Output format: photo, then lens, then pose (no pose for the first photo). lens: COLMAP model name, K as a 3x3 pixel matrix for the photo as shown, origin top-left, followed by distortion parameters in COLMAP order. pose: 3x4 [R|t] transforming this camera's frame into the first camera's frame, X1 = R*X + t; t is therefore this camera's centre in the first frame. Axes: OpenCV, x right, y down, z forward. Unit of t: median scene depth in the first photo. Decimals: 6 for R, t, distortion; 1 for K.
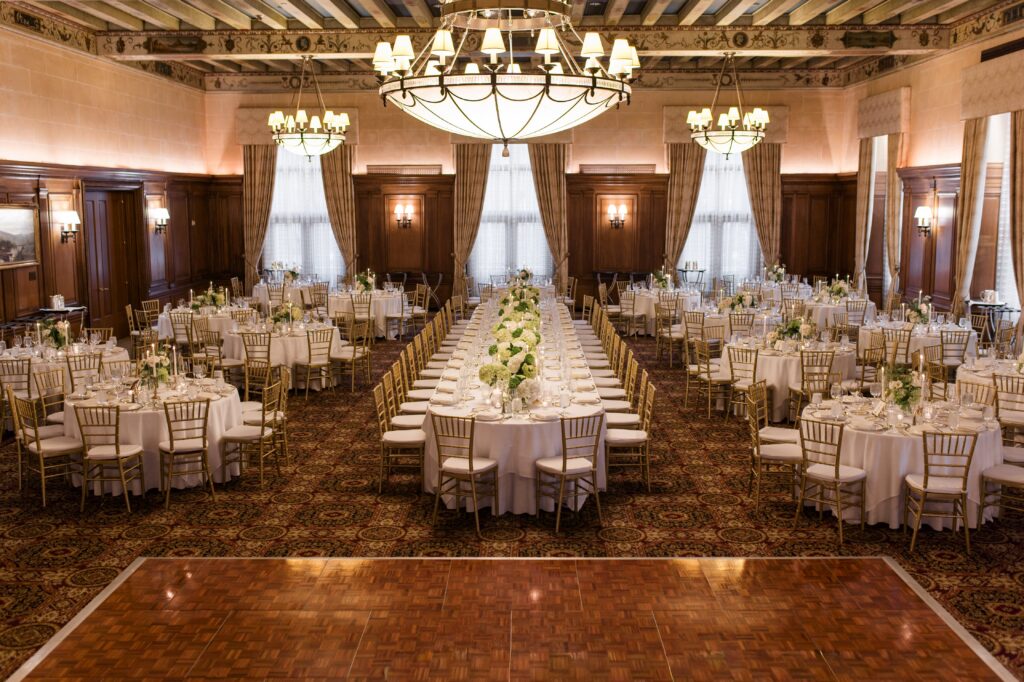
lens RADIAL K [[1070.6, 0, 508.0], [0, 1070.6, 340.5], [0, 0, 1]] dist [-0.014923, 0.000000]
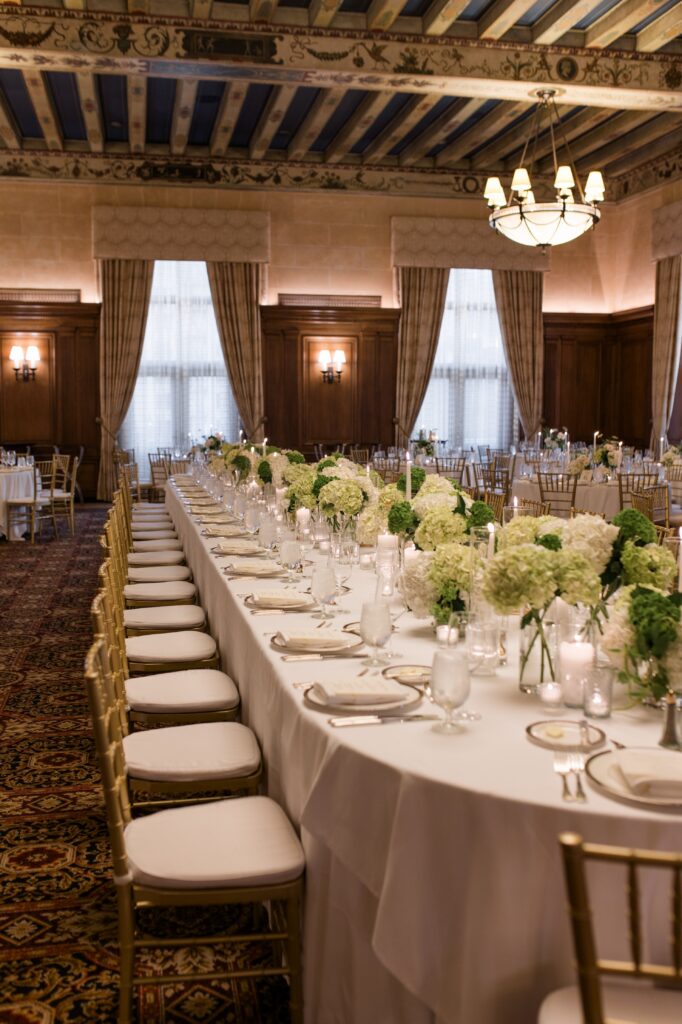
lens RADIAL K [[1070.6, 0, 351.1], [0, 1070.6, 508.7], [0, 0, 1]] dist [-0.014923, 0.000000]
pose [[0.974895, -0.019004, 0.221853, -0.047713], [0.028253, 0.998856, -0.038587, 0.008455], [-0.220866, 0.043886, 0.974316, 0.298378]]
